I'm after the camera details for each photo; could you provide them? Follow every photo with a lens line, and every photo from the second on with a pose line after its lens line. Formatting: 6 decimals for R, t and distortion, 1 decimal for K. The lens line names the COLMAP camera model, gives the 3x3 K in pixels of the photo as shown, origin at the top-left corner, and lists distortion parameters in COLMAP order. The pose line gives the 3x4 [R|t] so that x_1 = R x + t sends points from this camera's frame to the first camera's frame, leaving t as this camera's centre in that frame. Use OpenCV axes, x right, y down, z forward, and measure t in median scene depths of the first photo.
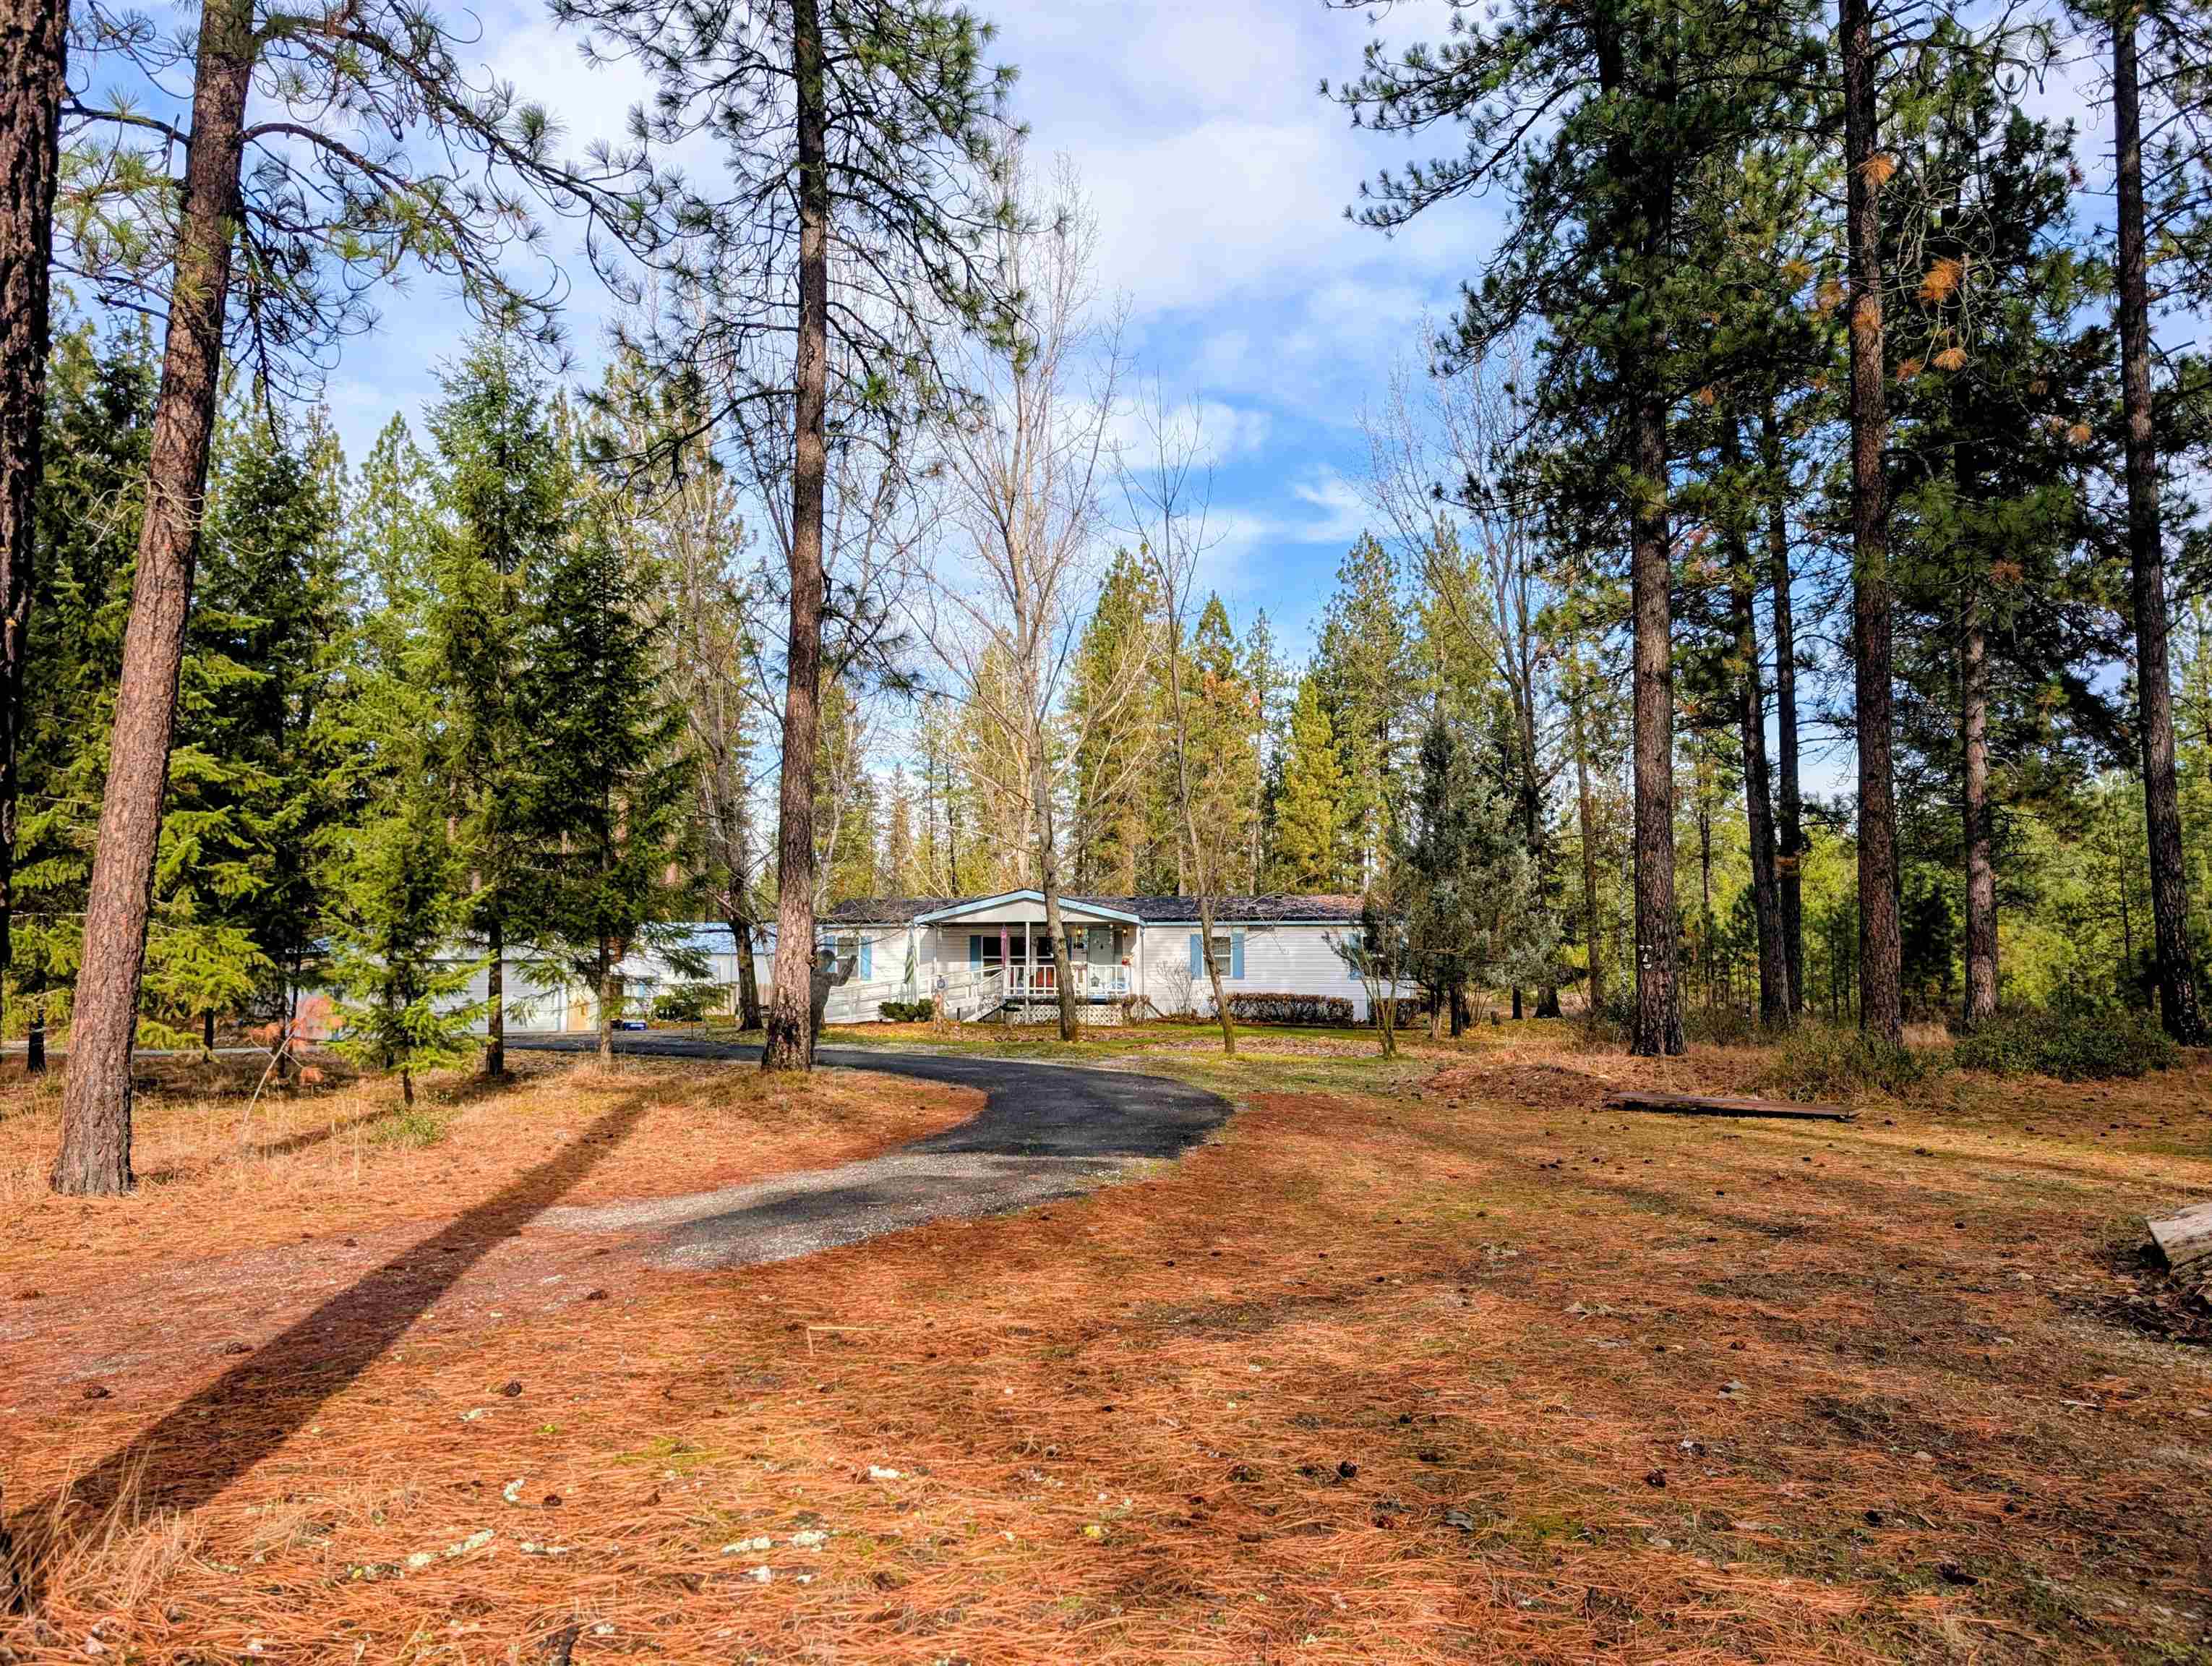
lens RADIAL K [[1630.4, 0, 1103.7], [0, 1630.4, 839.8], [0, 0, 1]] dist [0.012077, 0.001667]
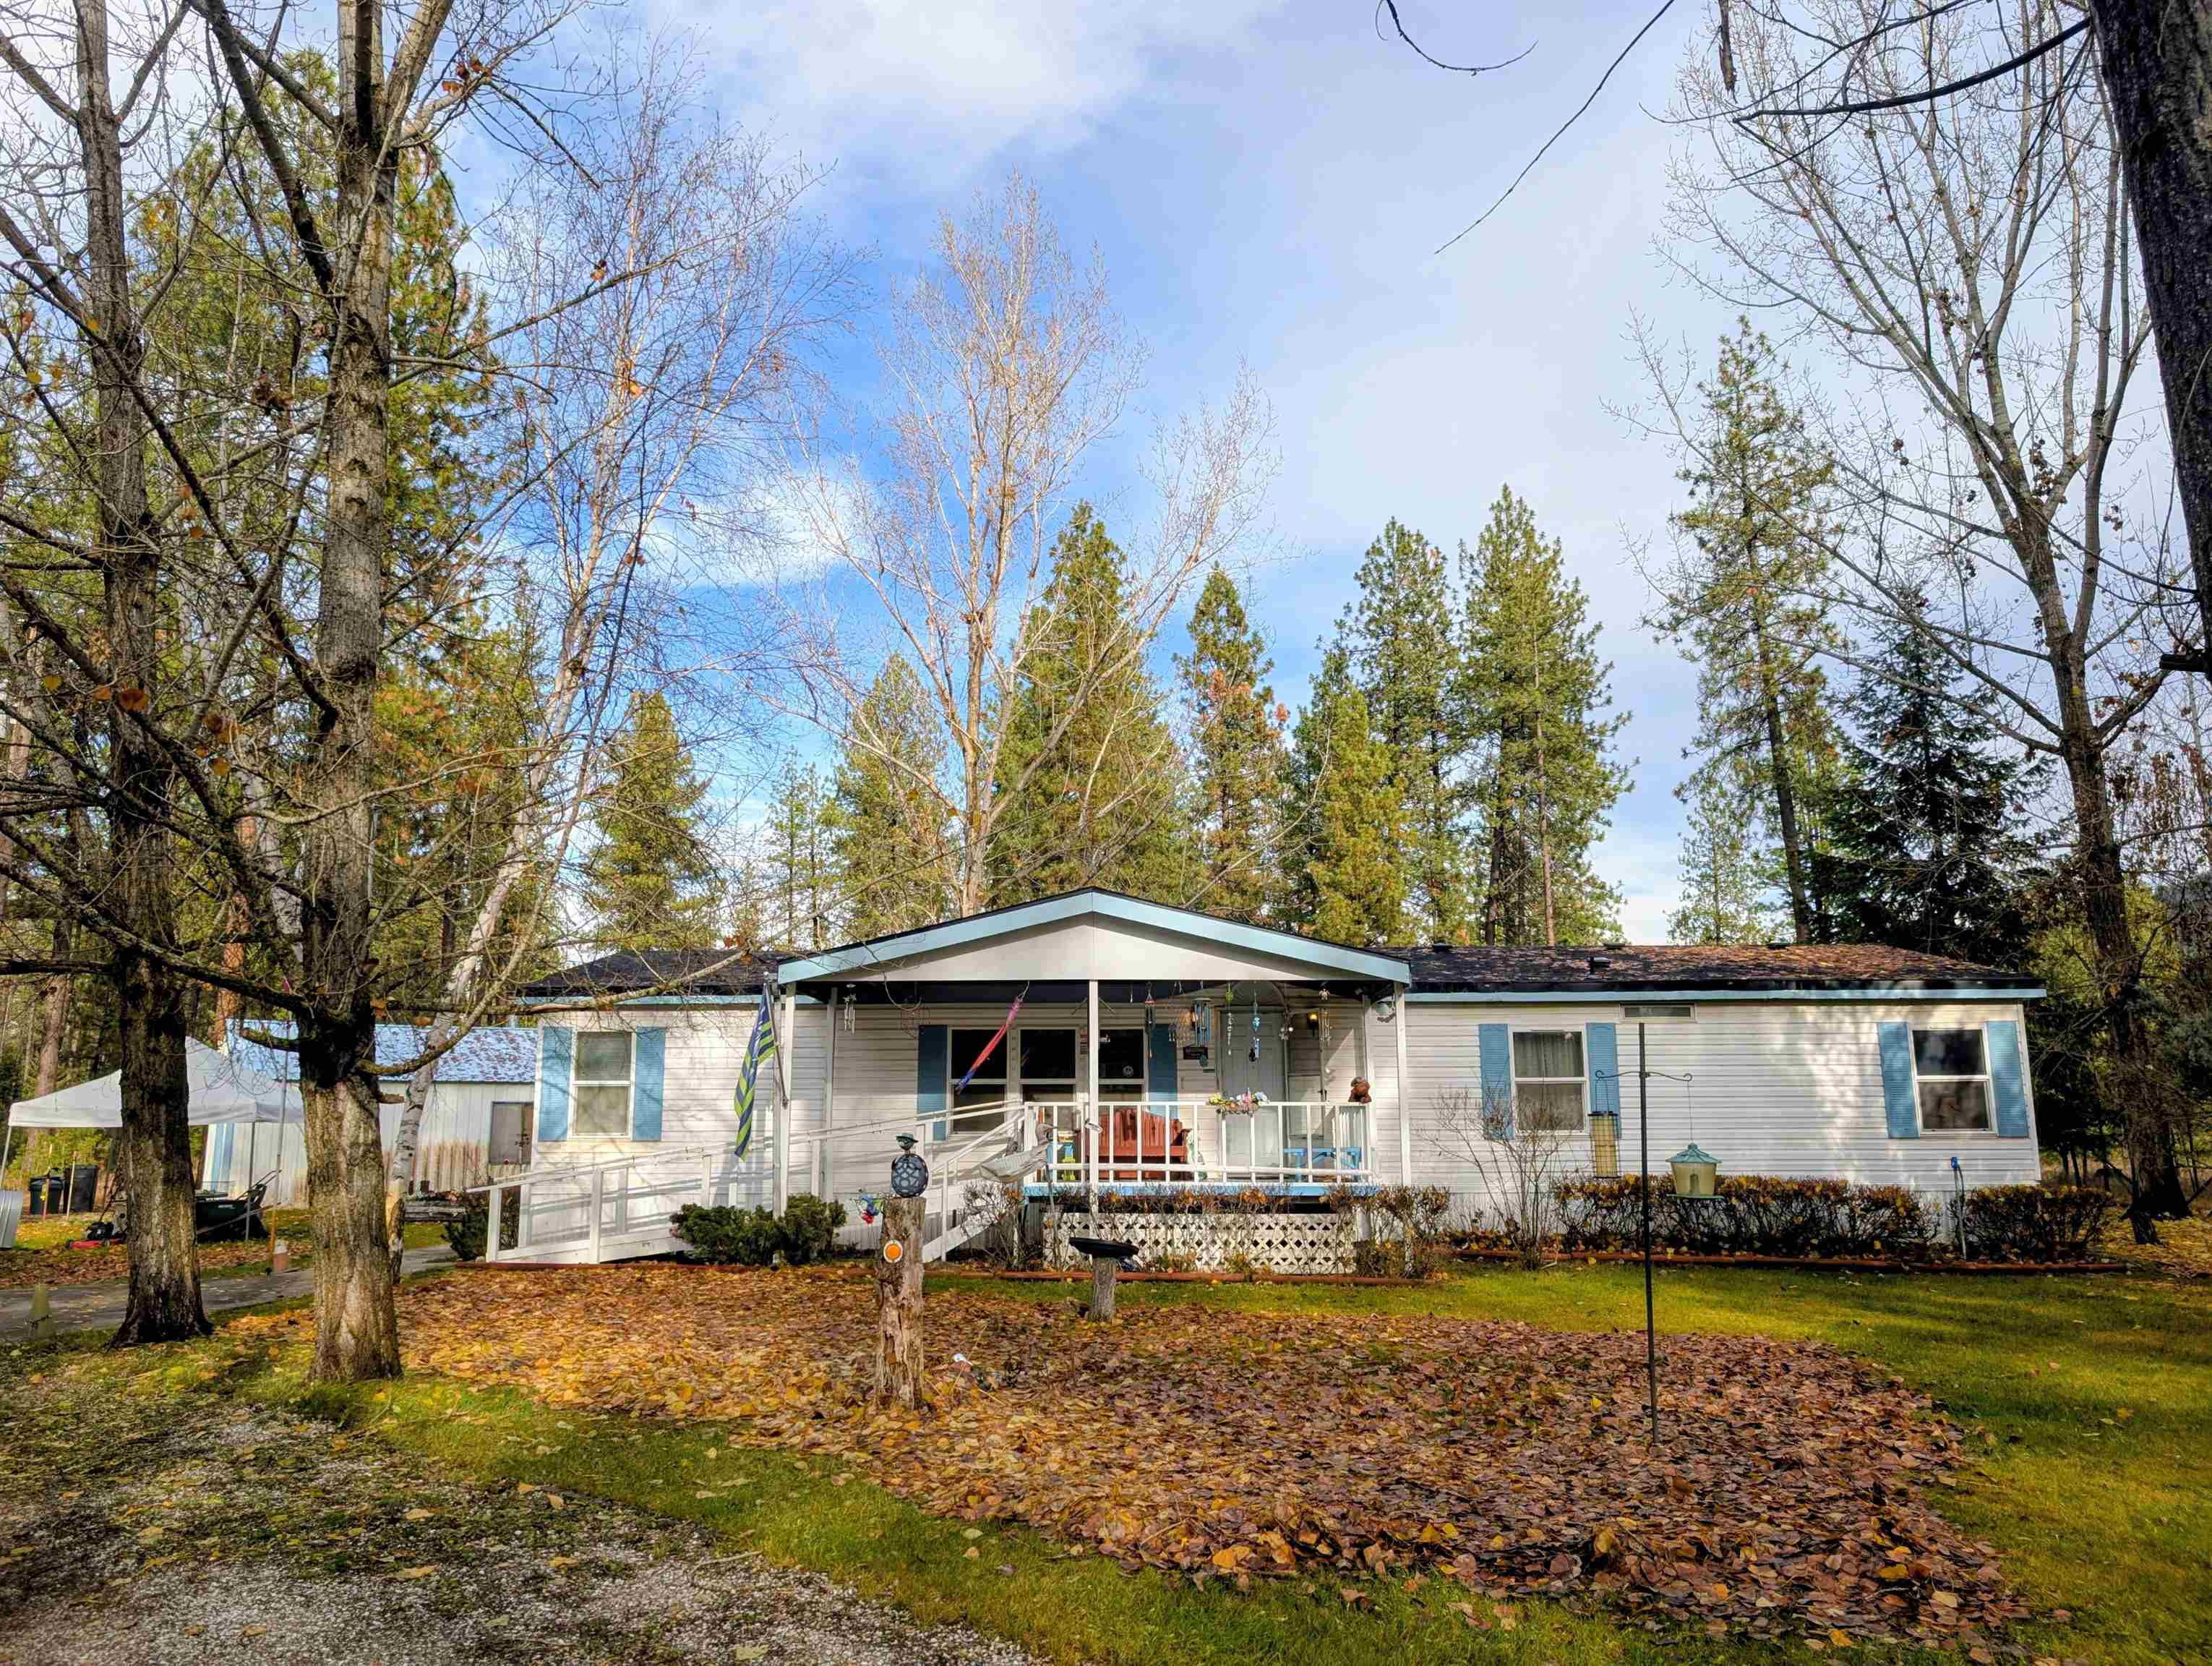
lens RADIAL K [[1630.4, 0, 1113.2], [0, 1630.4, 819.0], [0, 0, 1]] dist [0.012077, 0.001667]
pose [[0.995478, 0.017559, 0.093358, -0.074755], [-0.008232, 0.995017, -0.099368, 0.049008], [-0.094637, 0.098150, 0.990662, 0.615128]]
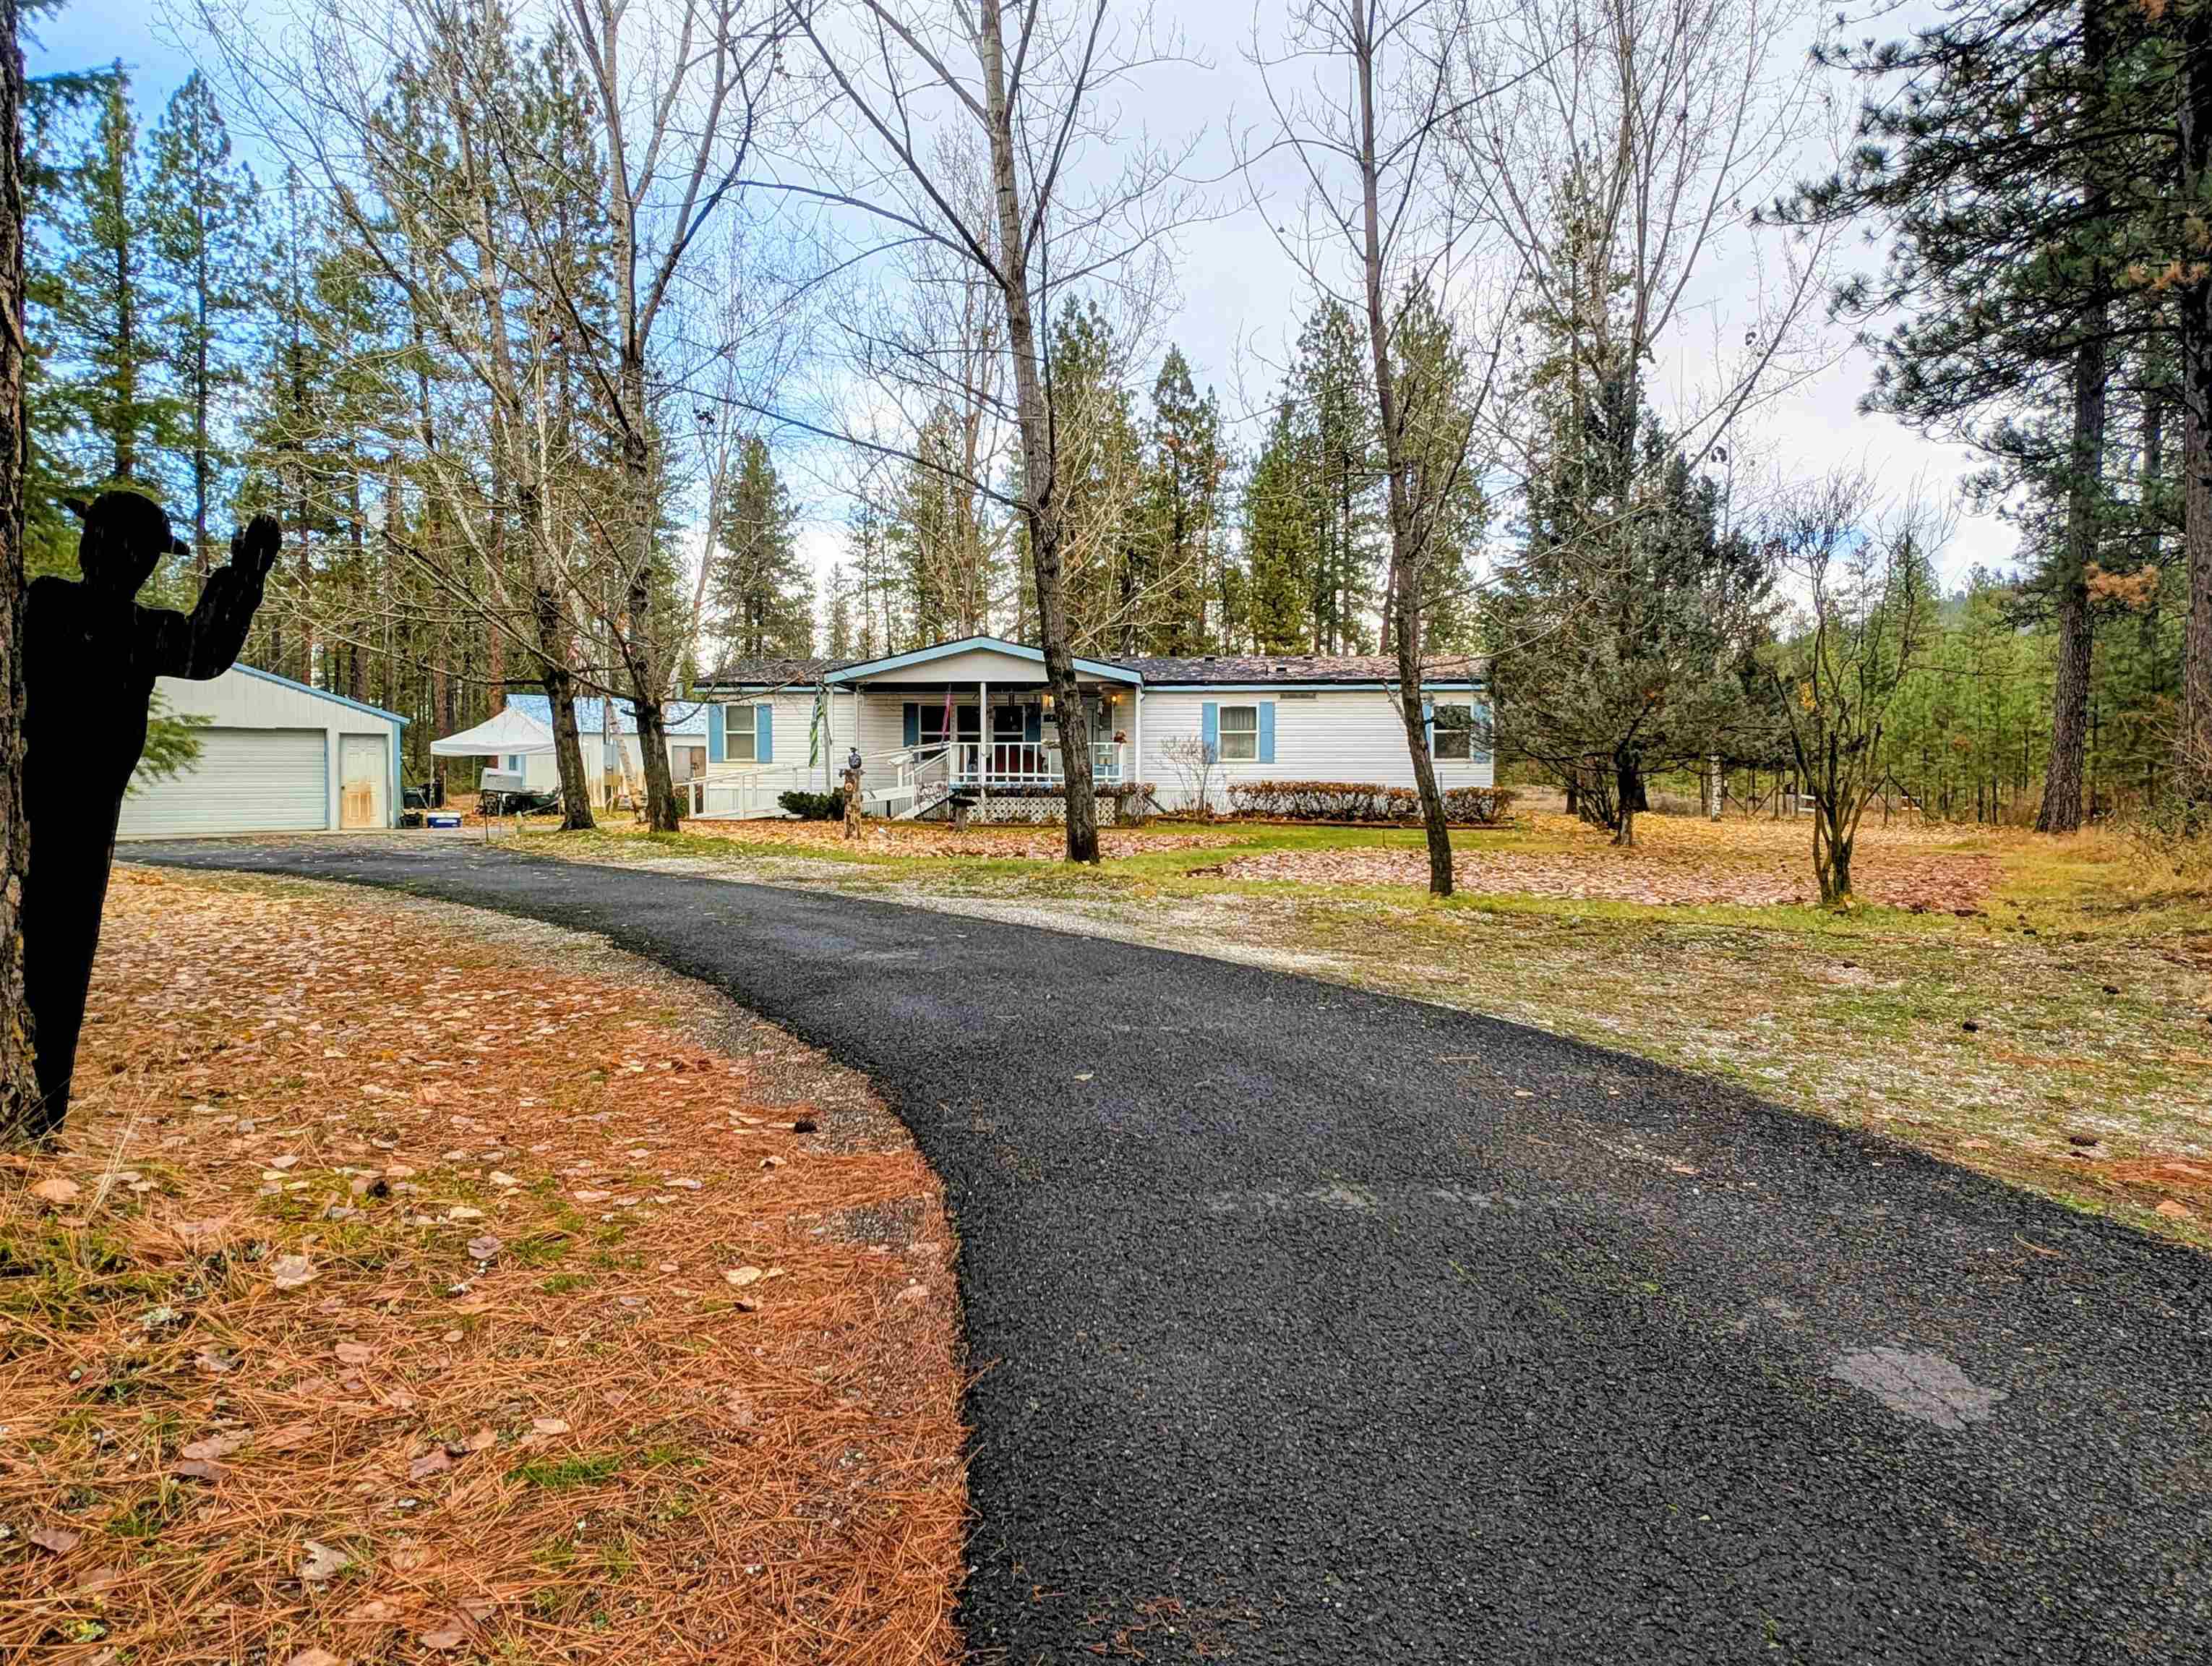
lens RADIAL K [[1414.9, 0, 1100.7], [0, 1414.9, 824.6], [0, 0, 1]] dist [-0.008781, -0.001313]
pose [[0.998623, 0.001457, 0.052446, -0.026848], [-0.007717, 0.992820, 0.119368, 0.036861], [-0.051896, -0.119608, 0.991464, 0.360587]]
